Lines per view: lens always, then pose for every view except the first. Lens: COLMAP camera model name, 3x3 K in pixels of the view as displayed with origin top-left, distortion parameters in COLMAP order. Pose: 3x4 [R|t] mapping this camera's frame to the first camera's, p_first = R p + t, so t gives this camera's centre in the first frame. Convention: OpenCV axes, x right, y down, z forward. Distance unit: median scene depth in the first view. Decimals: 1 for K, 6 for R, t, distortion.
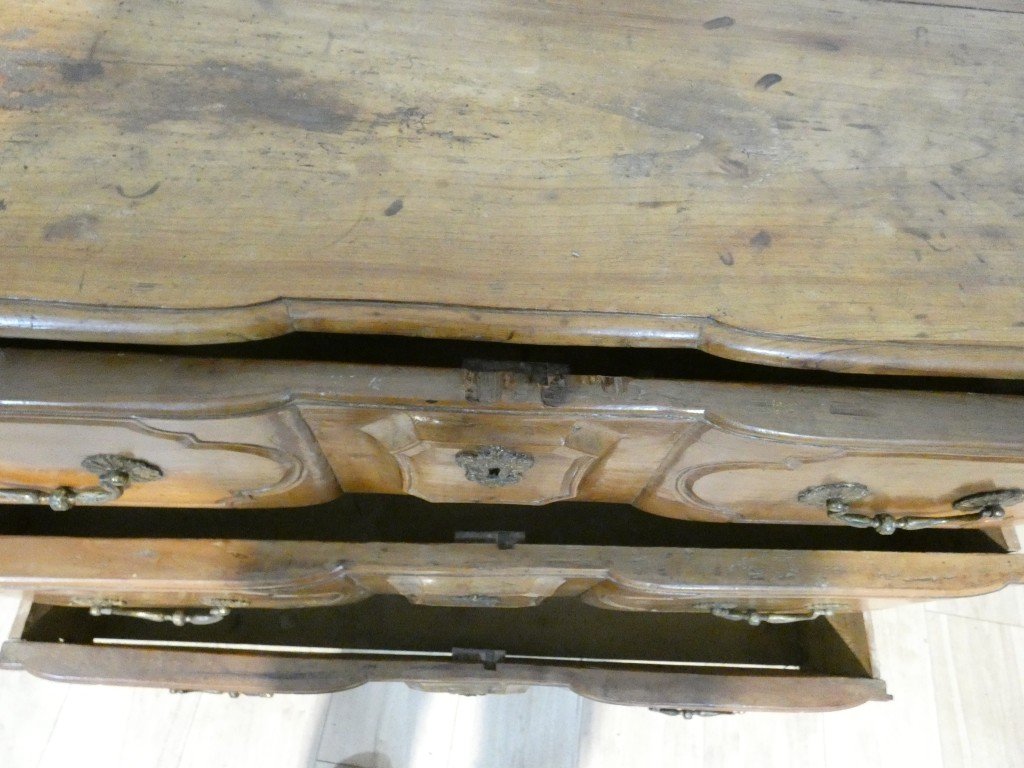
lens RADIAL K [[617.9, 0, 516.1], [0, 617.9, 381.5], [0, 0, 1]] dist [-0.002488, -0.004548]
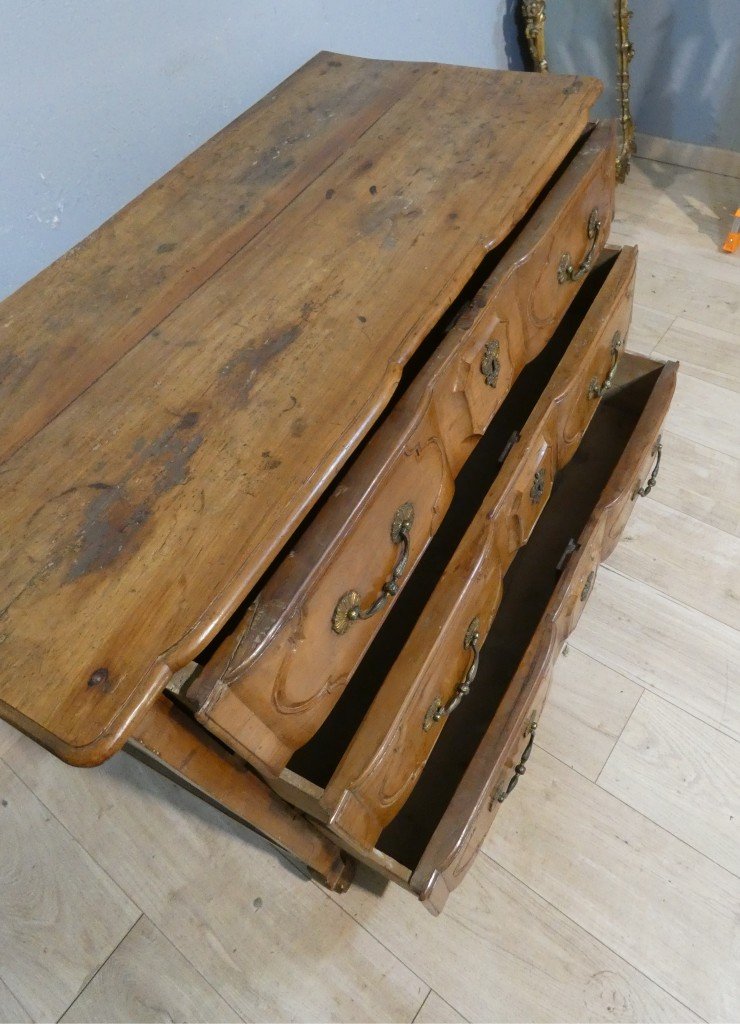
lens RADIAL K [[710.3, 0, 449.5], [0, 710.3, 441.6], [0, 0, 1]] dist [-0.006195, -0.000143]
pose [[0.434910, -0.769894, 0.467029, -1.250342], [0.869689, 0.493585, 0.003794, 0.129675], [-0.233440, 0.404520, 0.884234, -0.806813]]
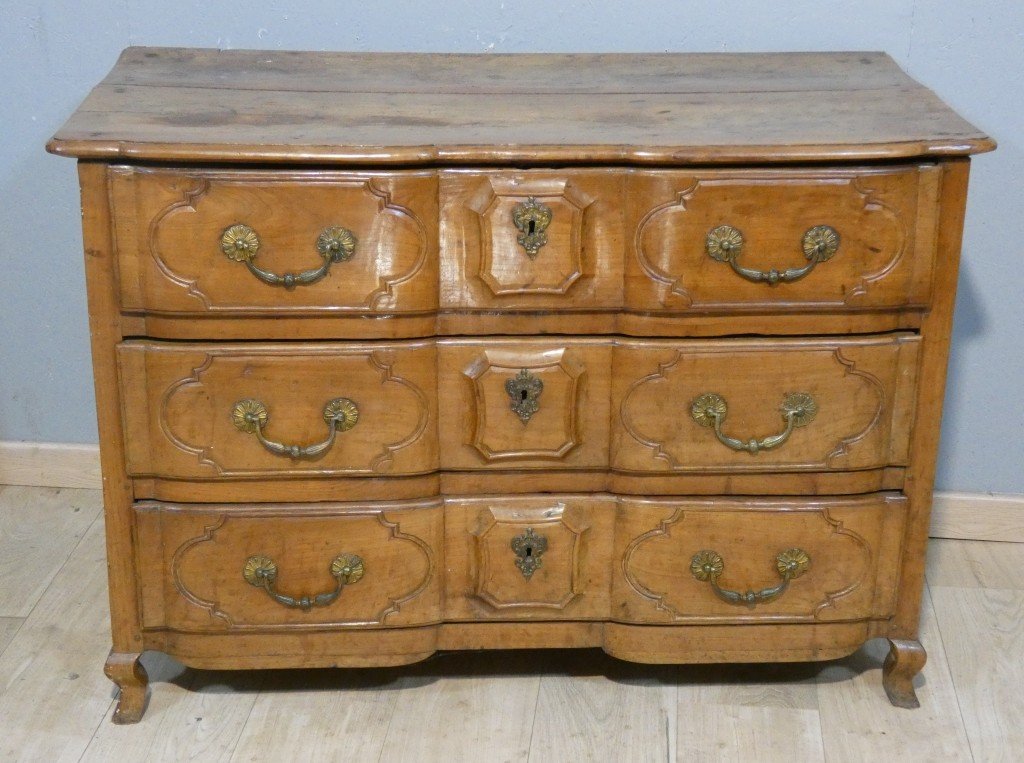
lens RADIAL K [[1750.5, 0, 529.9], [0, 1750.5, 379.8], [0, 0, 1]] dist [0.187678, -1.085827]
pose [[0.995592, -0.087882, 0.032756, -0.246114], [0.086366, 0.722916, -0.685517, 3.864356], [0.036565, 0.685324, 0.727320, -2.421689]]
